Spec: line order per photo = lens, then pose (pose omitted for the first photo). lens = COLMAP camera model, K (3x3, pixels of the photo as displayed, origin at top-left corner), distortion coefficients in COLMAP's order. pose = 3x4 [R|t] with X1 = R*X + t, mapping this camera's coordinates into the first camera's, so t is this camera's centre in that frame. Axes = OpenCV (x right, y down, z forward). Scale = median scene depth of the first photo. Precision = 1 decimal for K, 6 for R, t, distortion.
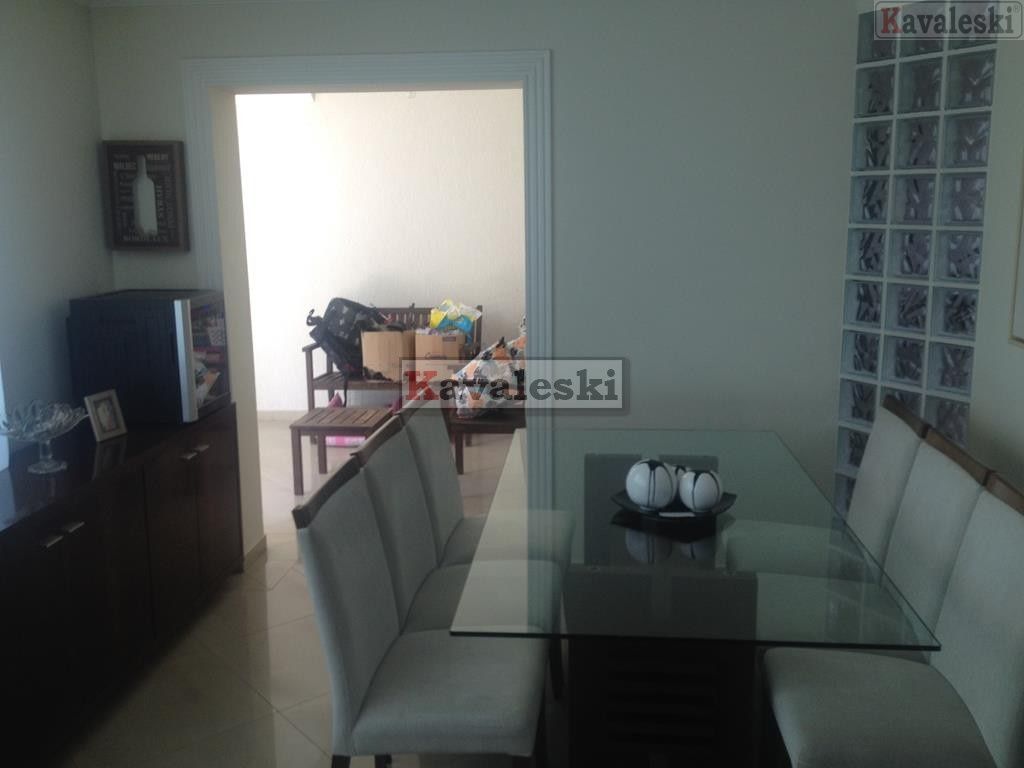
lens RADIAL K [[961.1, 0, 509.8], [0, 961.1, 364.2], [0, 0, 1]] dist [0.146081, -0.287737]
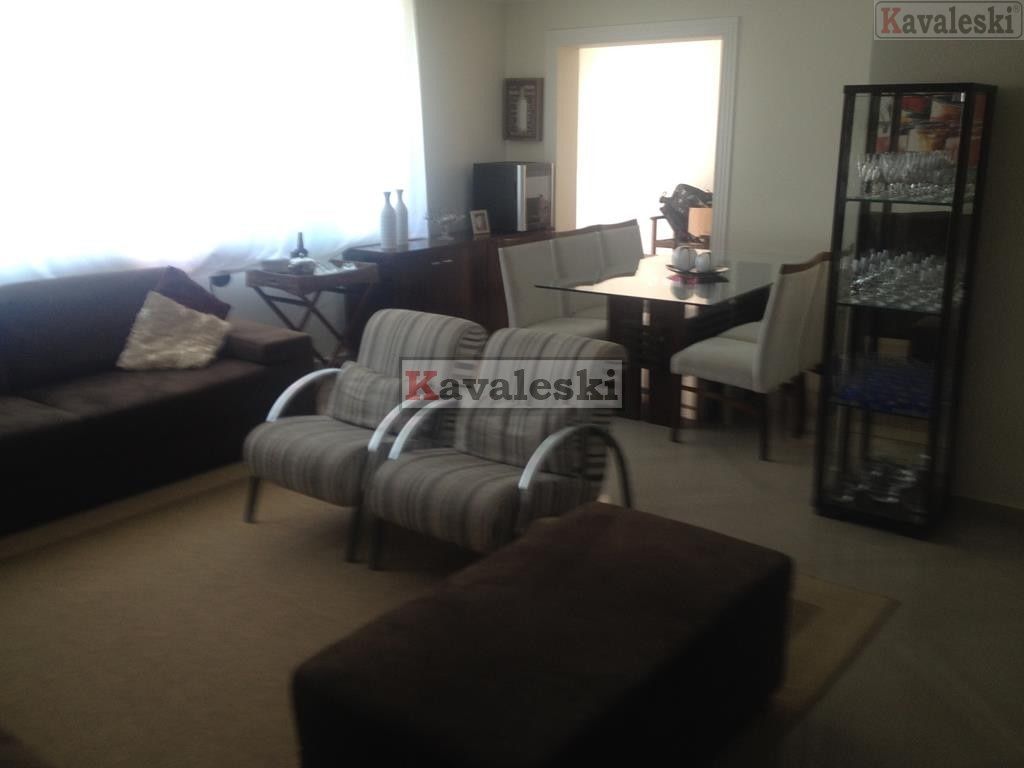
lens RADIAL K [[961.1, 0, 509.8], [0, 961.1, 364.2], [0, 0, 1]] dist [0.146081, -0.287737]
pose [[0.856059, 0.132612, -0.499576, 0.570508], [-0.092780, 0.990253, 0.103877, 0.111909], [0.508482, -0.042575, 0.860019, -0.584172]]
